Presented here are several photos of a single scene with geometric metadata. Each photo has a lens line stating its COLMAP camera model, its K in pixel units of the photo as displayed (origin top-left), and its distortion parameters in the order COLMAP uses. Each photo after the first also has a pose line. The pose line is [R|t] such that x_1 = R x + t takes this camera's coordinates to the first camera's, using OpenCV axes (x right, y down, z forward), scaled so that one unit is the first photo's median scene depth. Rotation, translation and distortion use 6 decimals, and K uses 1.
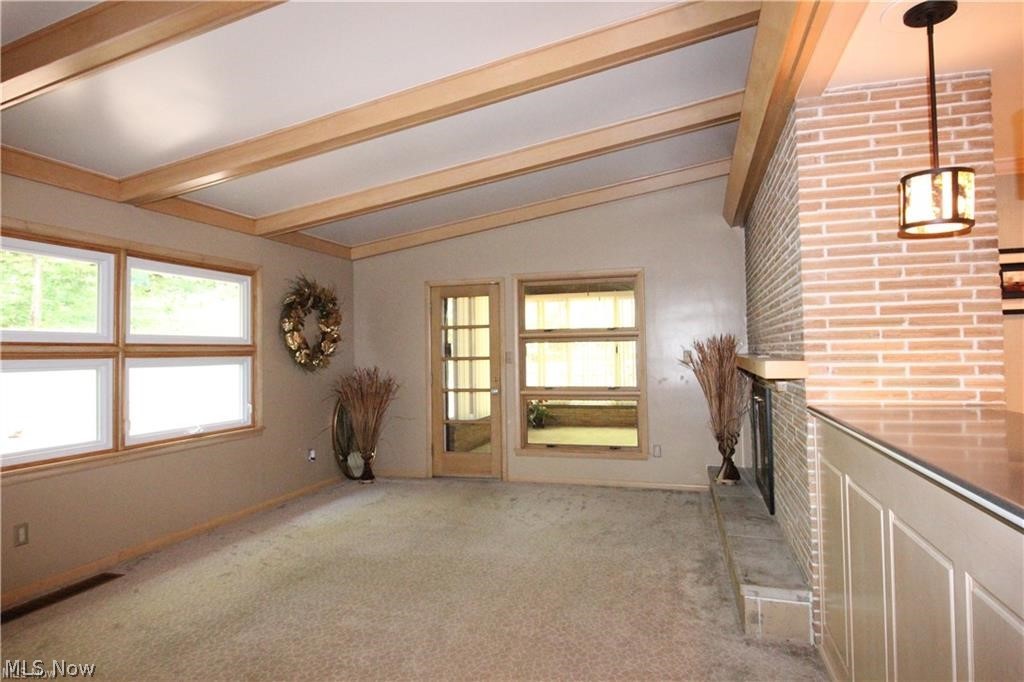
lens RADIAL K [[592.8, 0, 516.4], [0, 592.8, 332.1], [0, 0, 1]] dist [-0.001648, -0.001175]
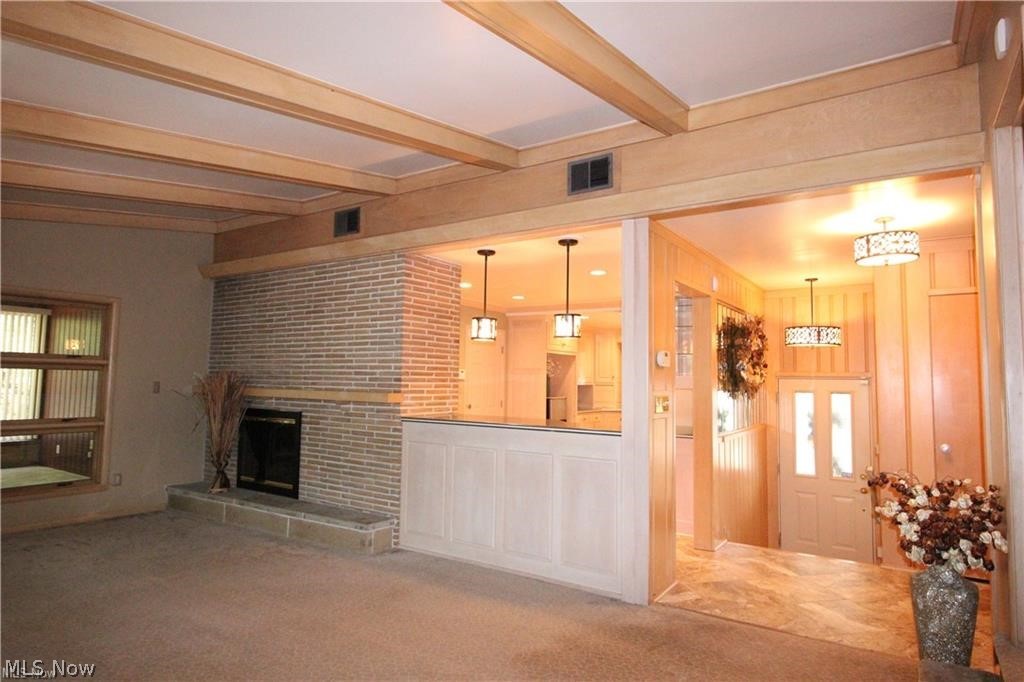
lens RADIAL K [[595.7, 0, 508.5], [0, 595.7, 339.5], [0, 0, 1]] dist [-0.001709, -0.003279]
pose [[0.305658, 0.085834, 0.948265, -1.219887], [-0.051148, 0.995971, -0.073666, 0.000838], [-0.950767, -0.025985, 0.308816, 0.103958]]
